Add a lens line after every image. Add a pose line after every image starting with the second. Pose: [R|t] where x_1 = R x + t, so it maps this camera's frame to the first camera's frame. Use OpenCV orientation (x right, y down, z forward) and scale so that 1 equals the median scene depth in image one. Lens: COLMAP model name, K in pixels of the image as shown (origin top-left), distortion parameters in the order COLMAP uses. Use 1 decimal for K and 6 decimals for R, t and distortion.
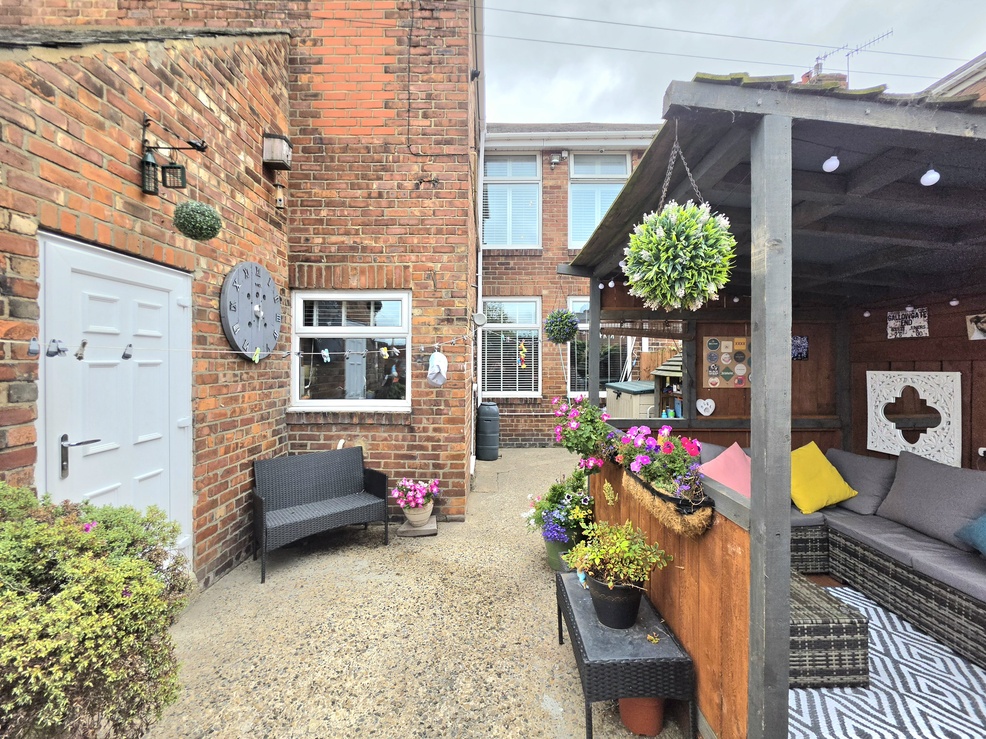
lens RADIAL K [[399.9, 0, 490.9], [0, 399.9, 366.7], [0, 0, 1]] dist [-0.008292, 0.001814]
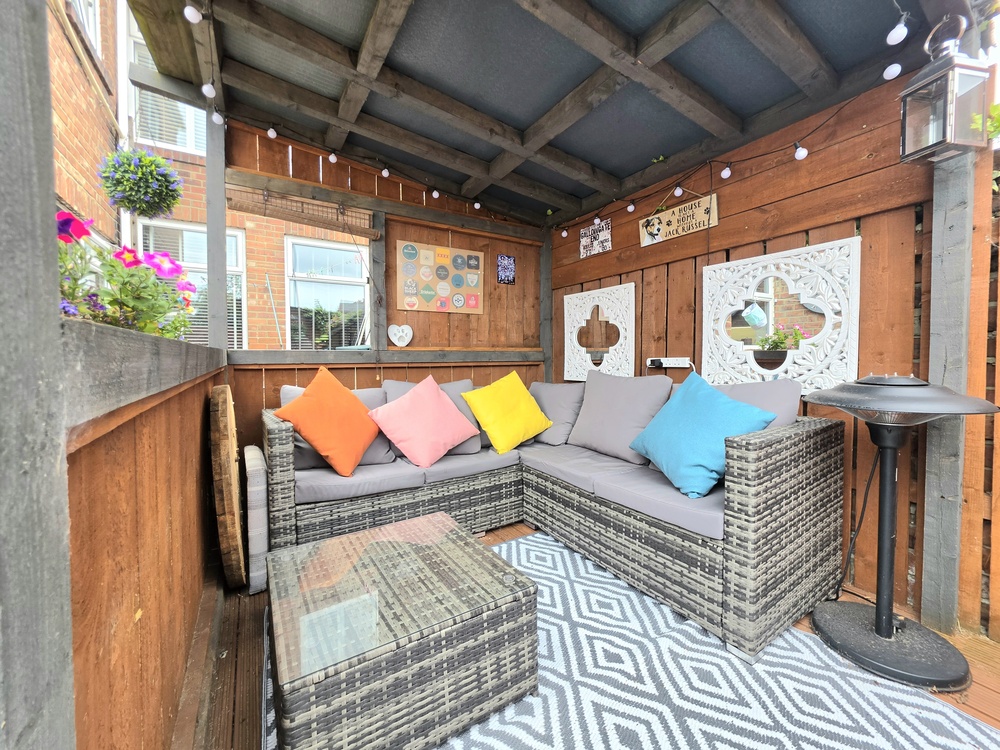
lens RADIAL K [[405.6, 0, 500.0], [0, 405.6, 372.0], [0, 0, 1]] dist [-0.008292, 0.001814]
pose [[0.845731, -0.022299, 0.533144, 0.401487], [0.001507, 0.999222, 0.039403, 0.194802], [-0.533608, -0.032521, 0.845107, 0.355823]]
